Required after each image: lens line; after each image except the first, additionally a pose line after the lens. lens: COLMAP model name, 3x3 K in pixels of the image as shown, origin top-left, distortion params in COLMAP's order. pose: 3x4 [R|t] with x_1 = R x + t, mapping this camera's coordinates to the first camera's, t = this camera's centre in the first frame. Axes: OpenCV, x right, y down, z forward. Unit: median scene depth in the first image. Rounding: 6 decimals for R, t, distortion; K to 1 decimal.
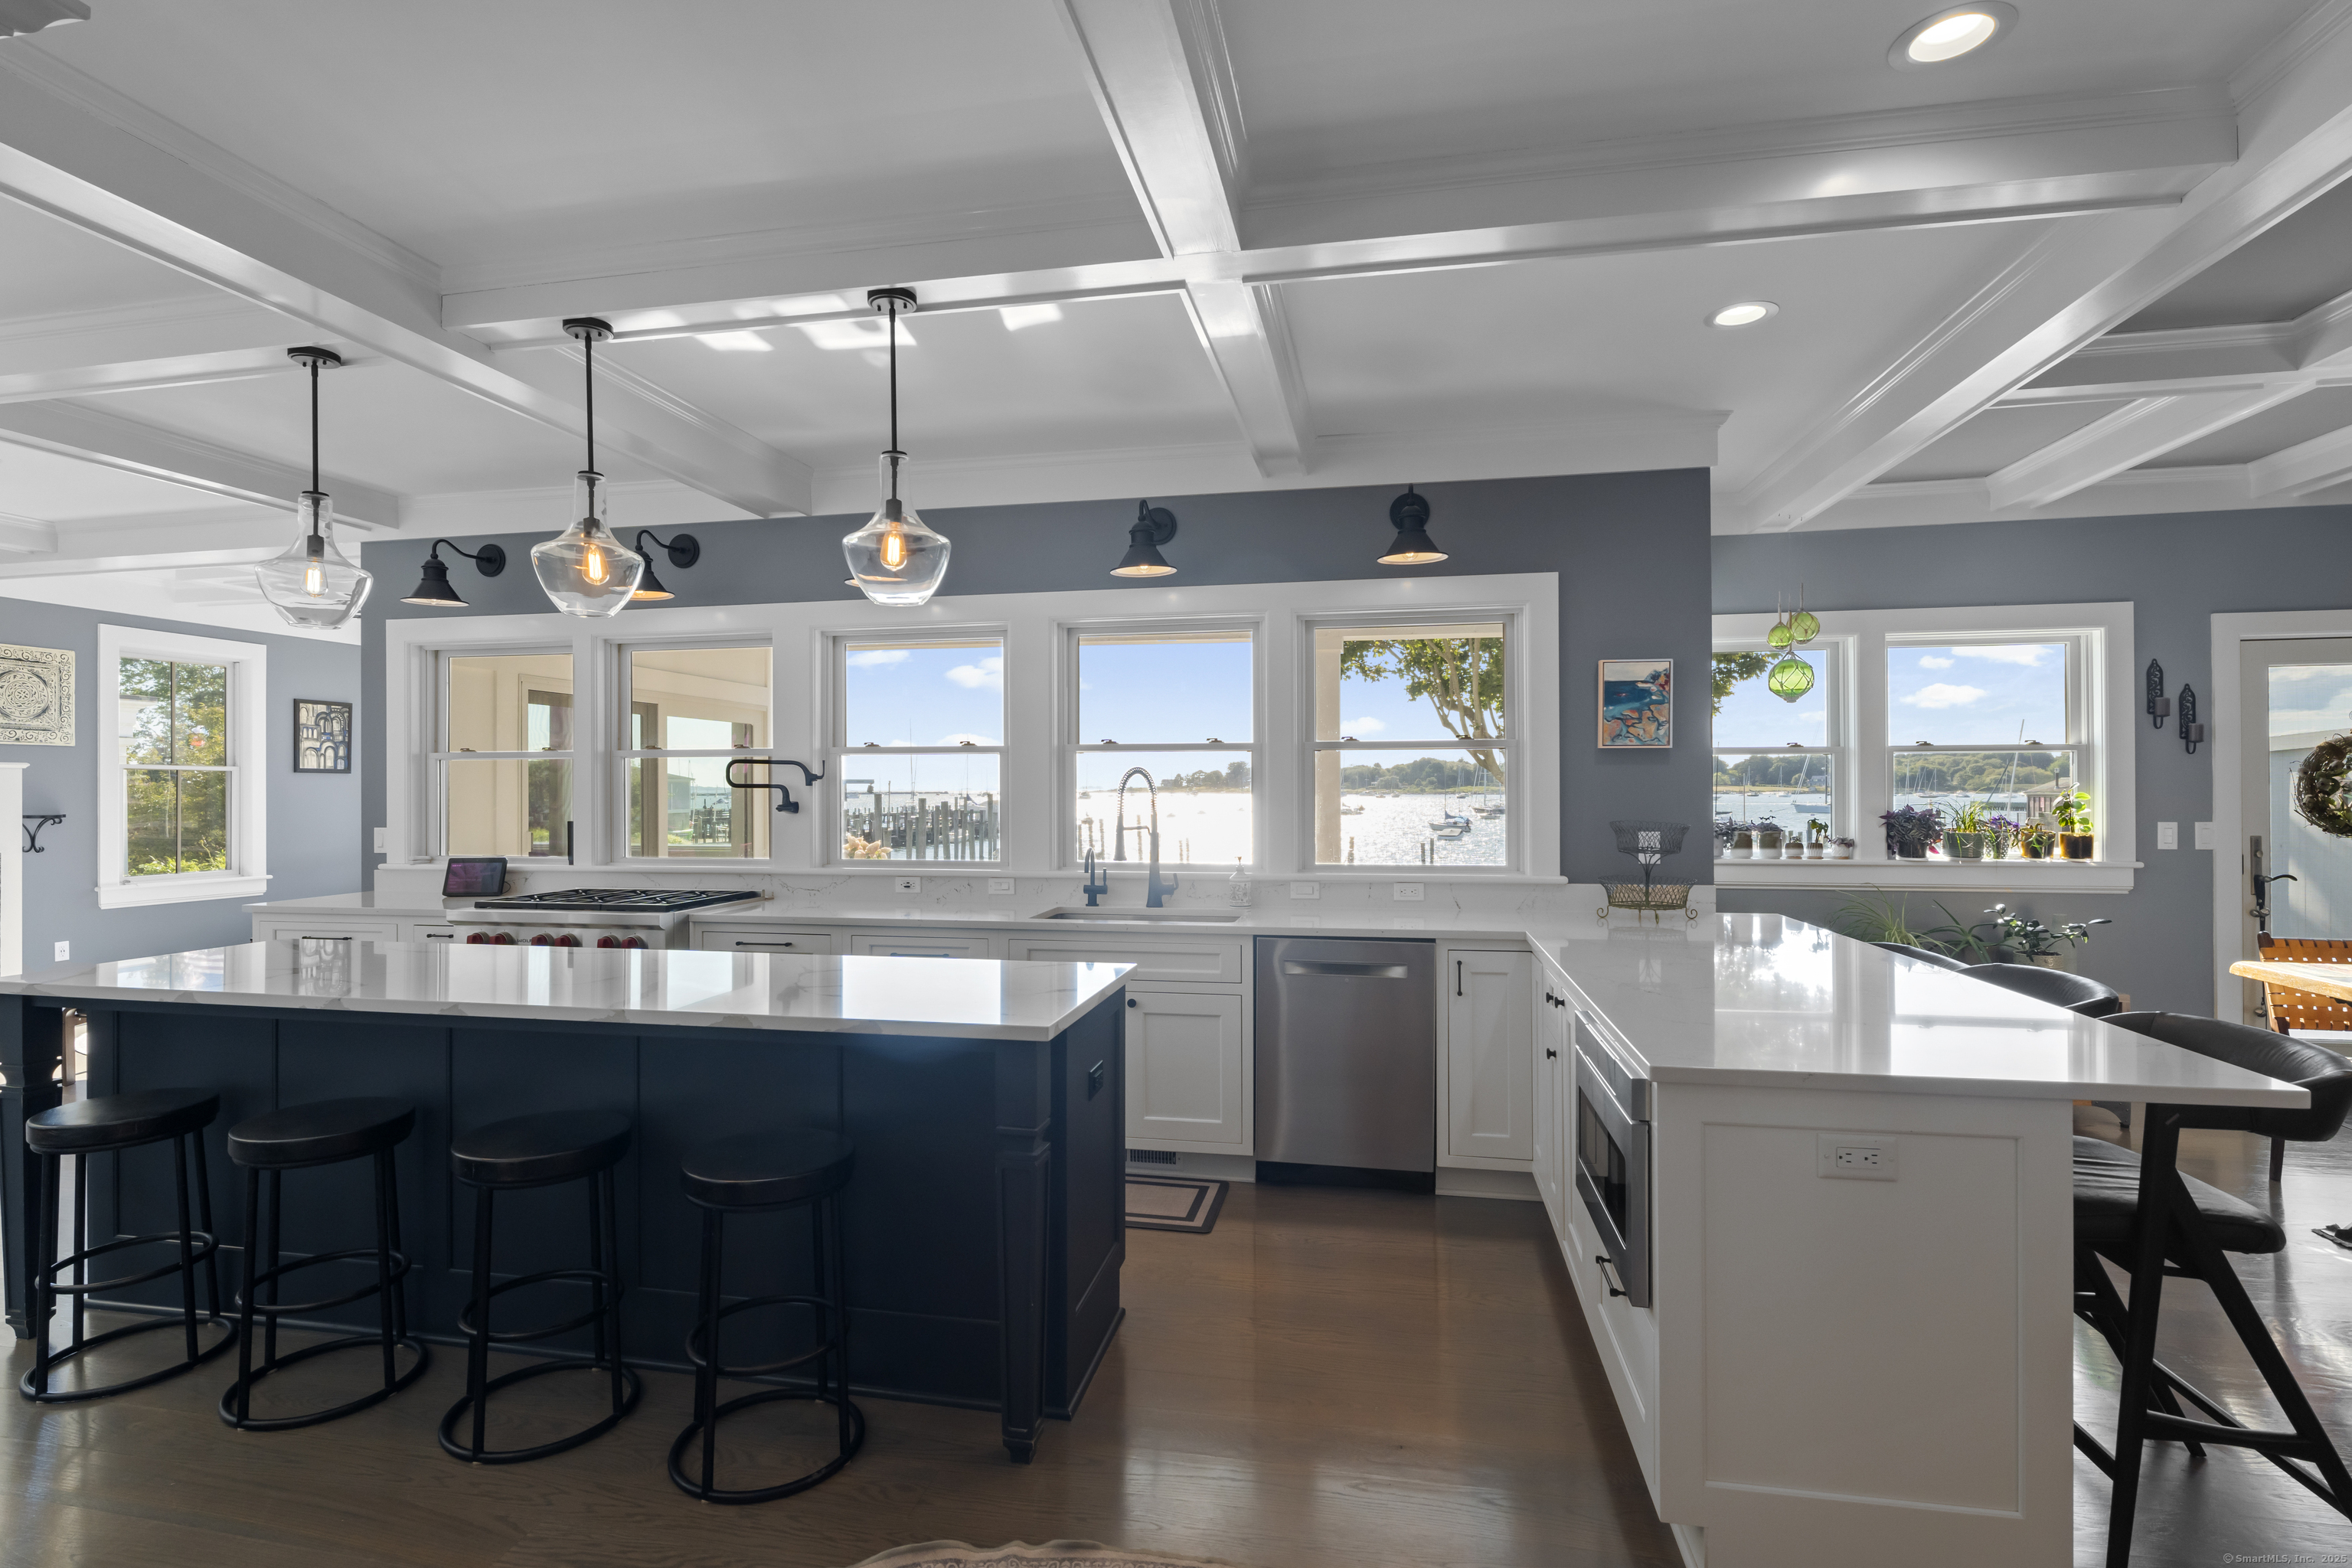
lens RADIAL K [[1099.3, 0, 1173.3], [0, 1099.3, 782.3], [0, 0, 1]] dist [-0.014720, 0.001817]
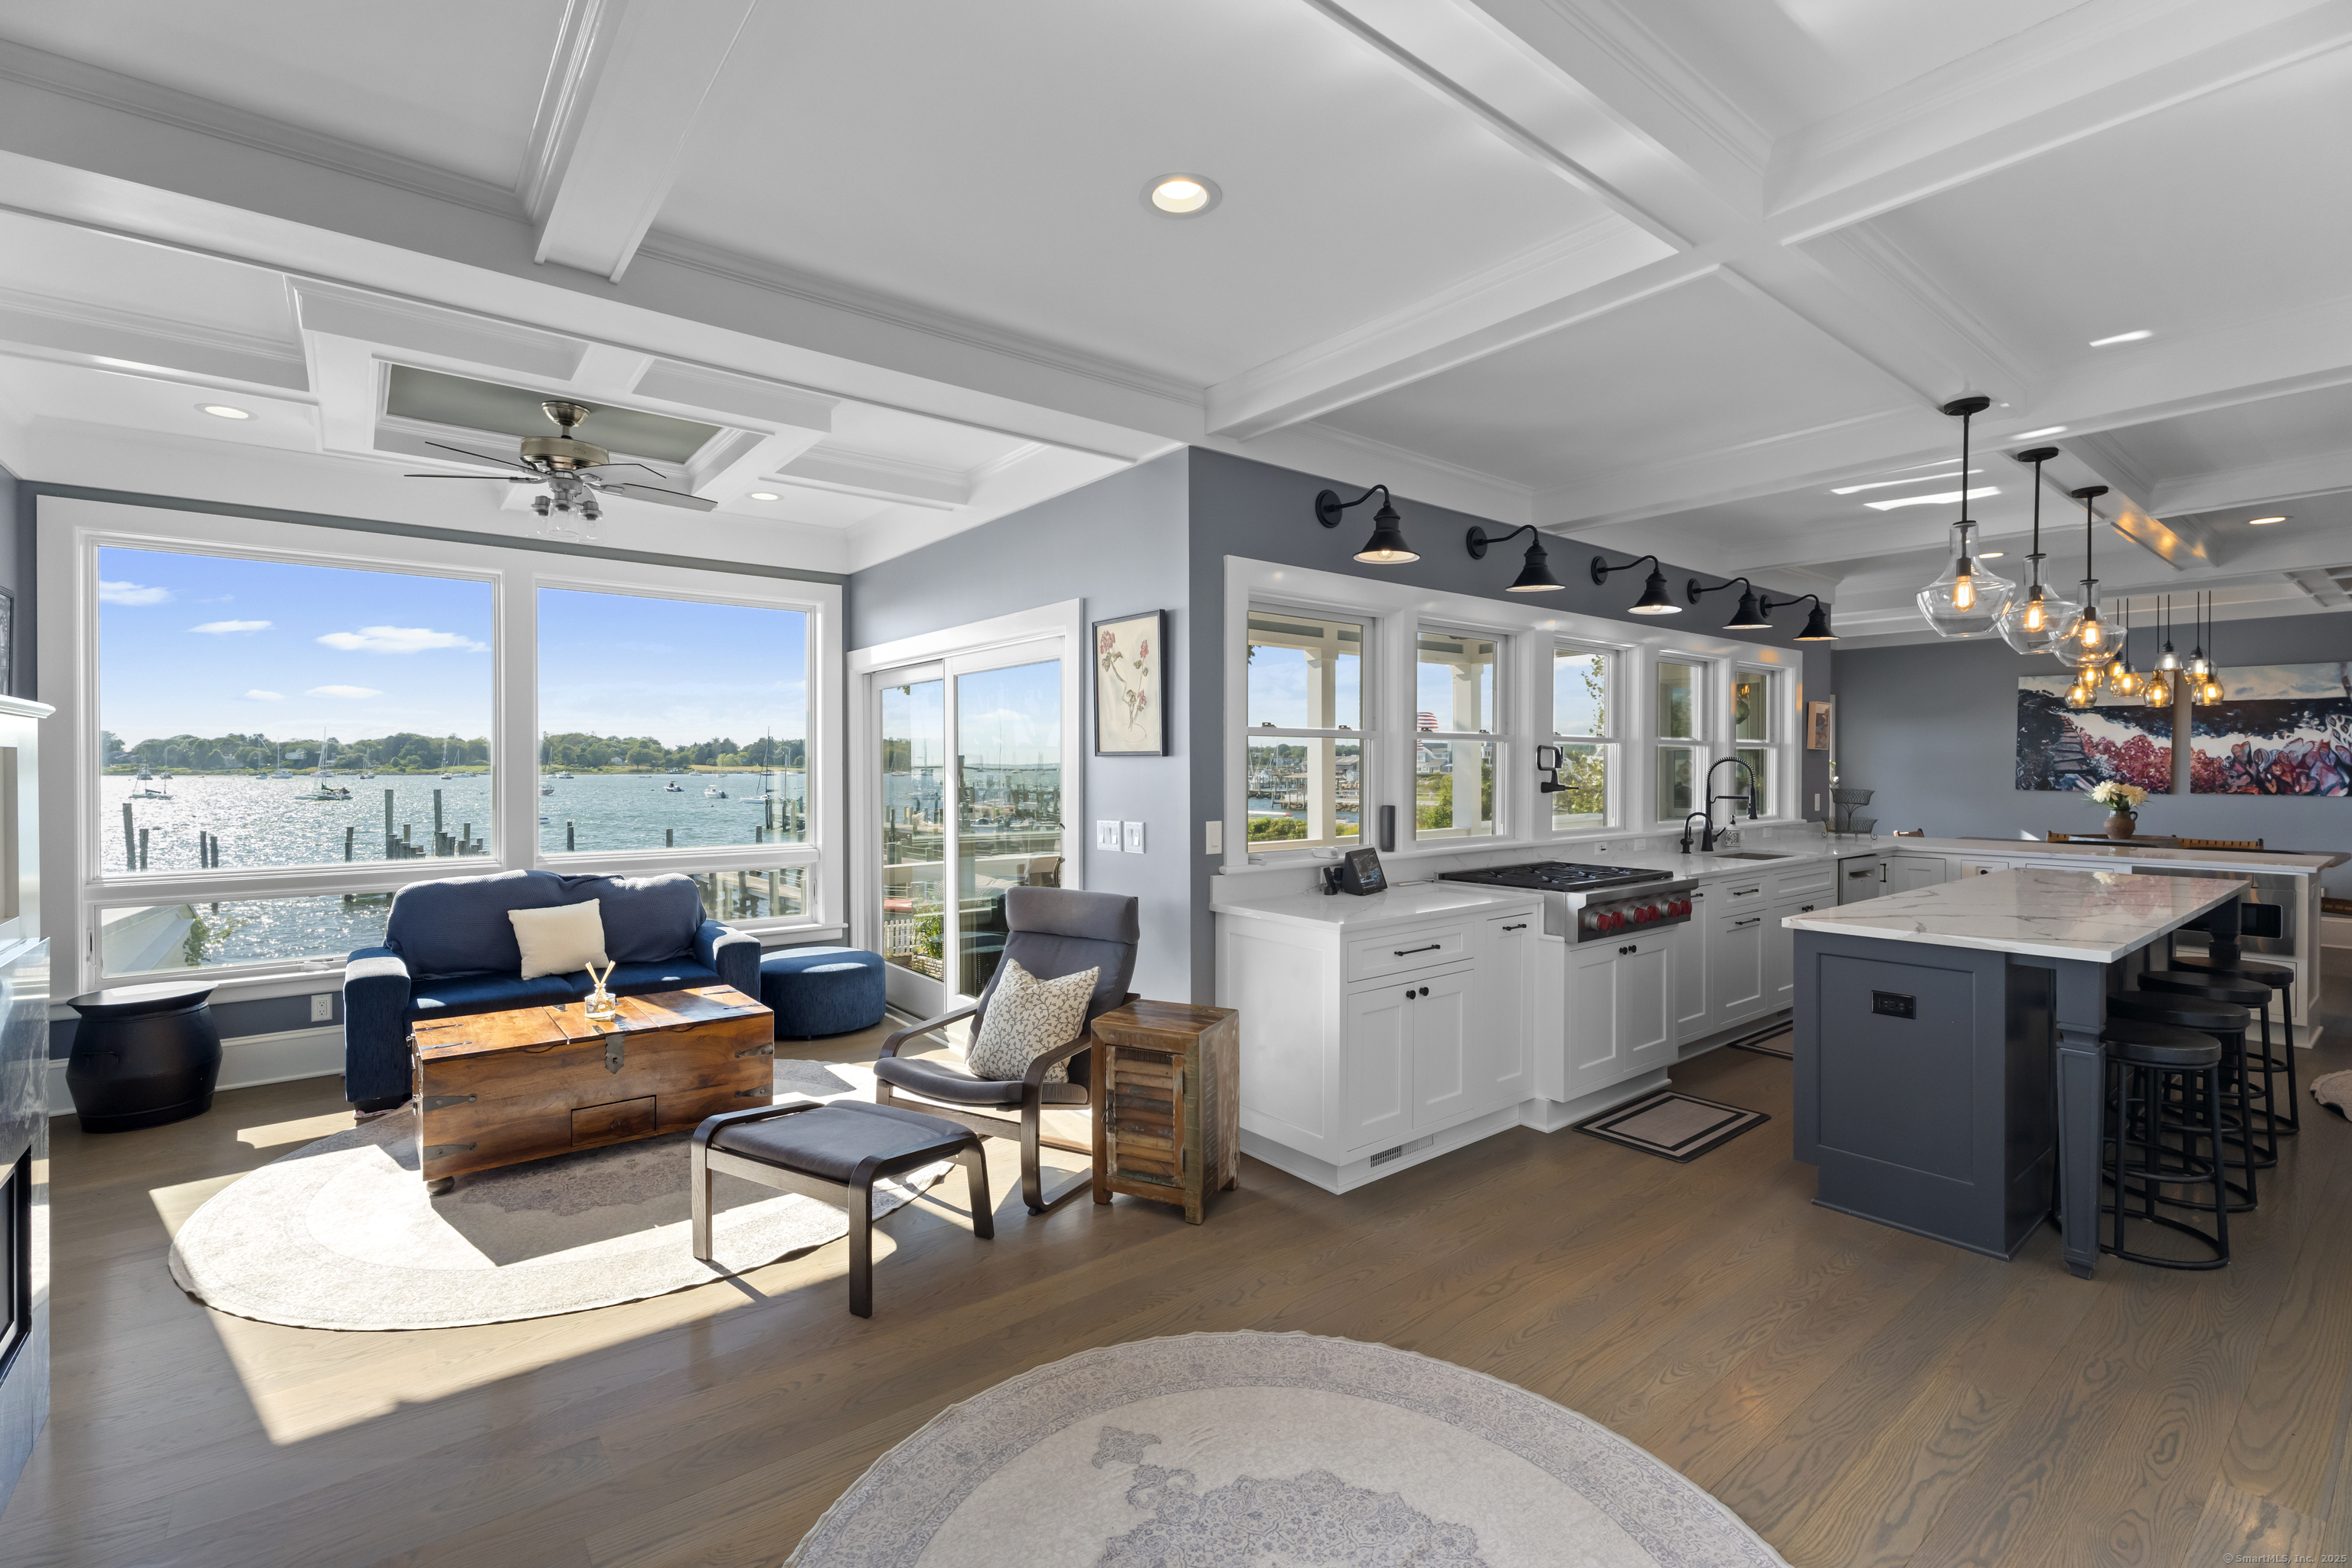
lens RADIAL K [[1039.1, 0, 1174.4], [0, 1039.1, 775.4], [0, 0, 1]] dist [0.003123, -0.000646]
pose [[0.651824, -0.004388, 0.758357, -1.604274], [-0.005846, 0.999924, 0.010811, 0.000747], [-0.758347, -0.011480, 0.651749, 0.659865]]
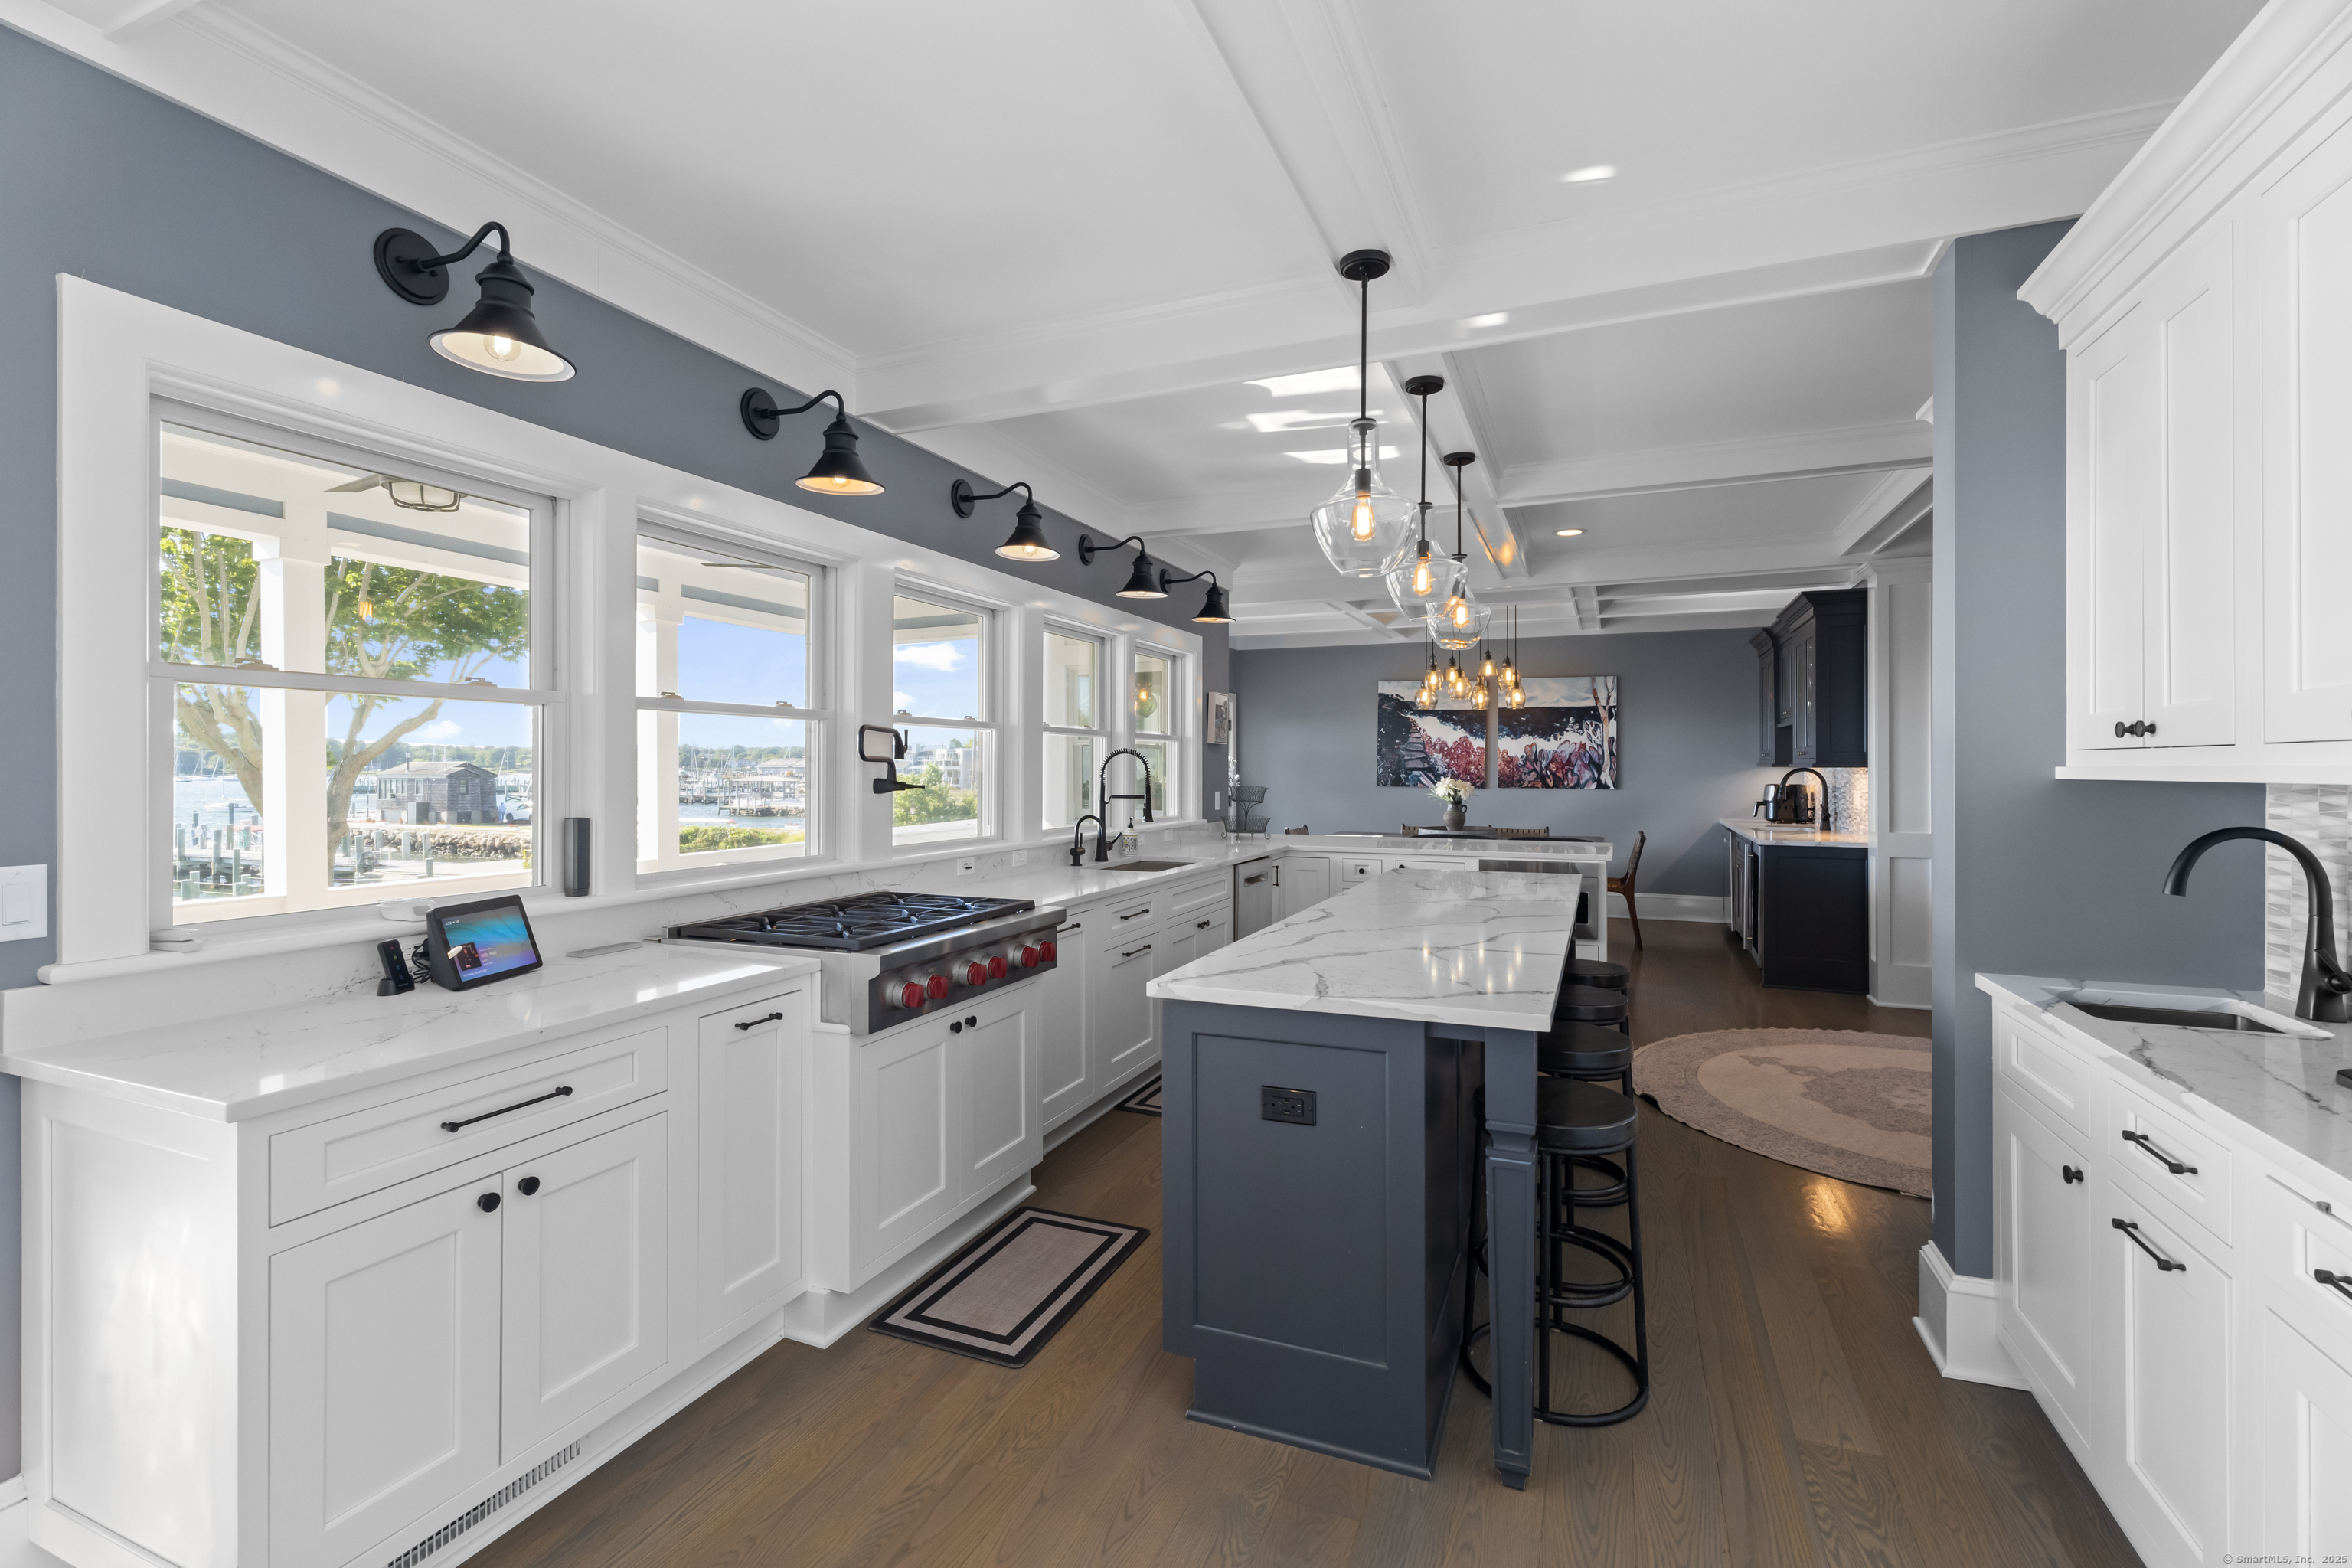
lens RADIAL K [[1039.1, 0, 1171.4], [0, 1039.1, 768.6], [0, 0, 1]] dist [0.003123, -0.000646]
pose [[0.210261, 0.002686, 0.977642, -1.189167], [-0.005684, 0.999983, -0.001525, 0.011061], [-0.977629, -0.005236, 0.210273, 0.705960]]
